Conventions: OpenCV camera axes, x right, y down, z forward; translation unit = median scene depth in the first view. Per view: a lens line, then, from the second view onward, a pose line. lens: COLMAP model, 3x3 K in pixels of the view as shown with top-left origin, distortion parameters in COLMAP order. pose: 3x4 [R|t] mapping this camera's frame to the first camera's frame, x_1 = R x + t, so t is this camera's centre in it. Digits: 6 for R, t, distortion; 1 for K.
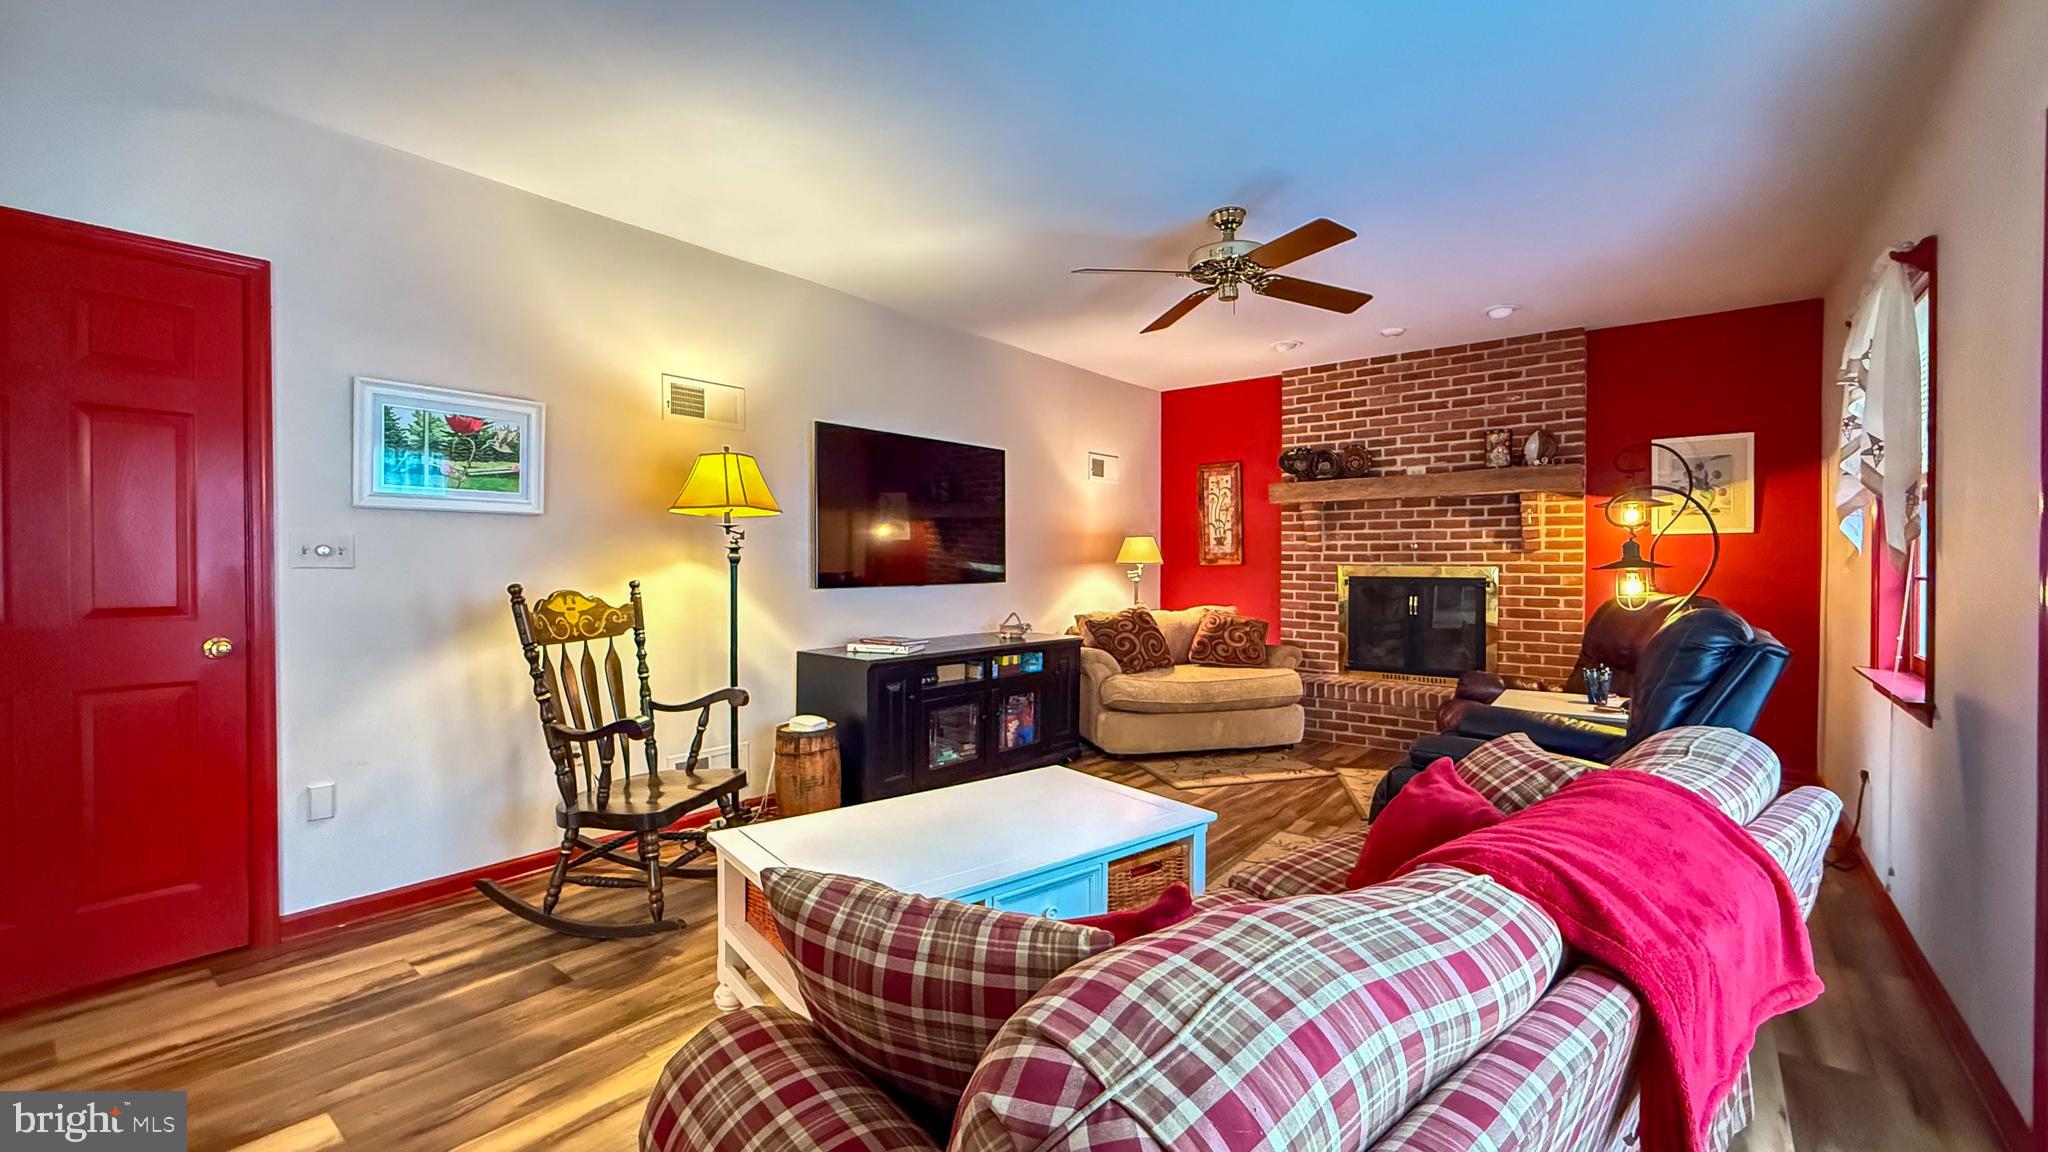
lens RADIAL K [[837.0, 0, 1018.1], [0, 837.0, 572.7], [0, 0, 1]] dist [0.001200, -0.000185]
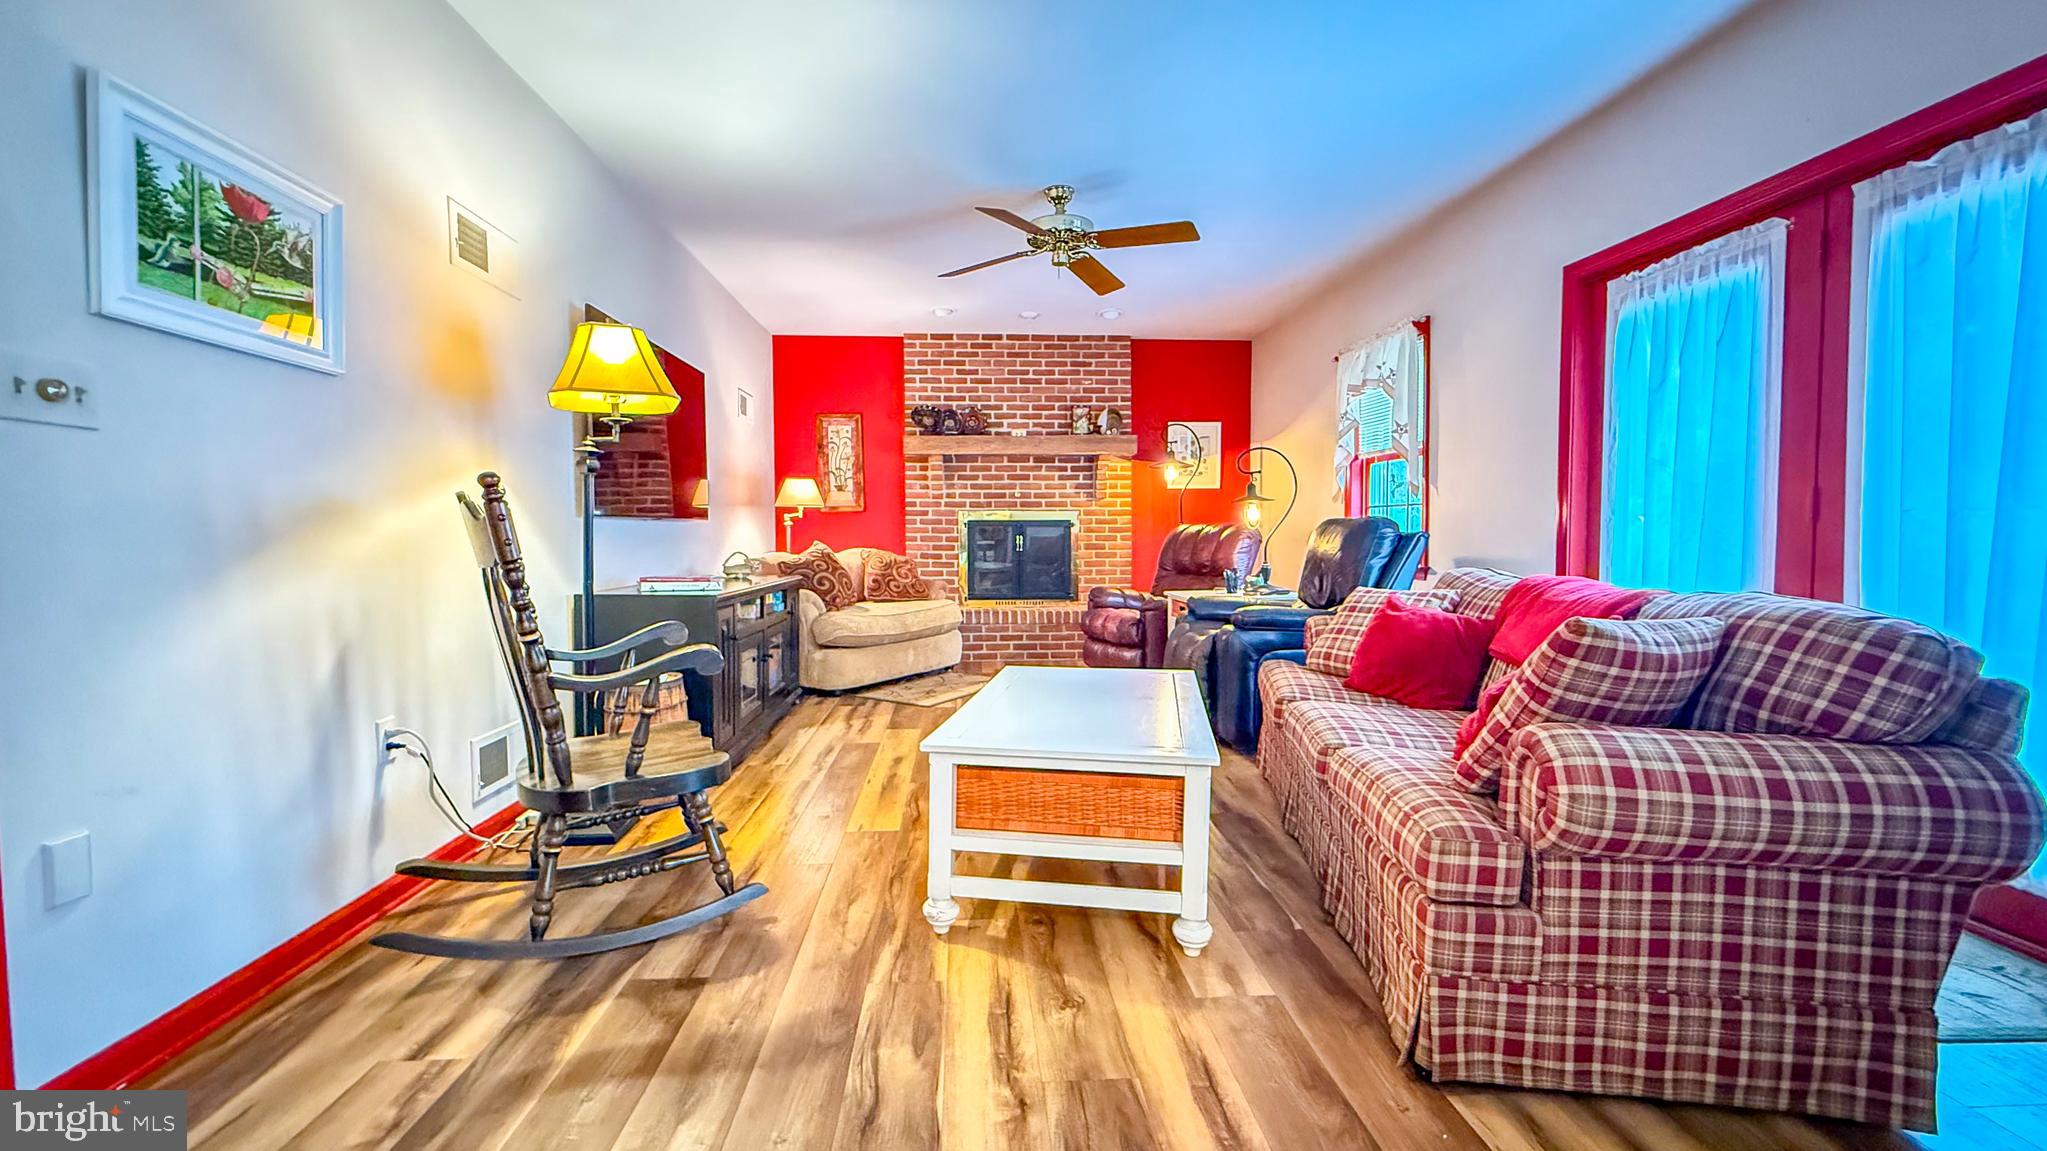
lens RADIAL K [[836.6, 0, 1017.6], [0, 836.6, 572.2], [0, 0, 1]] dist [0.001200, -0.000185]
pose [[0.734332, -0.034786, 0.677898, -0.374011], [0.013612, 0.999240, 0.036531, 0.037852], [-0.678654, -0.017598, 0.734247, 0.105463]]
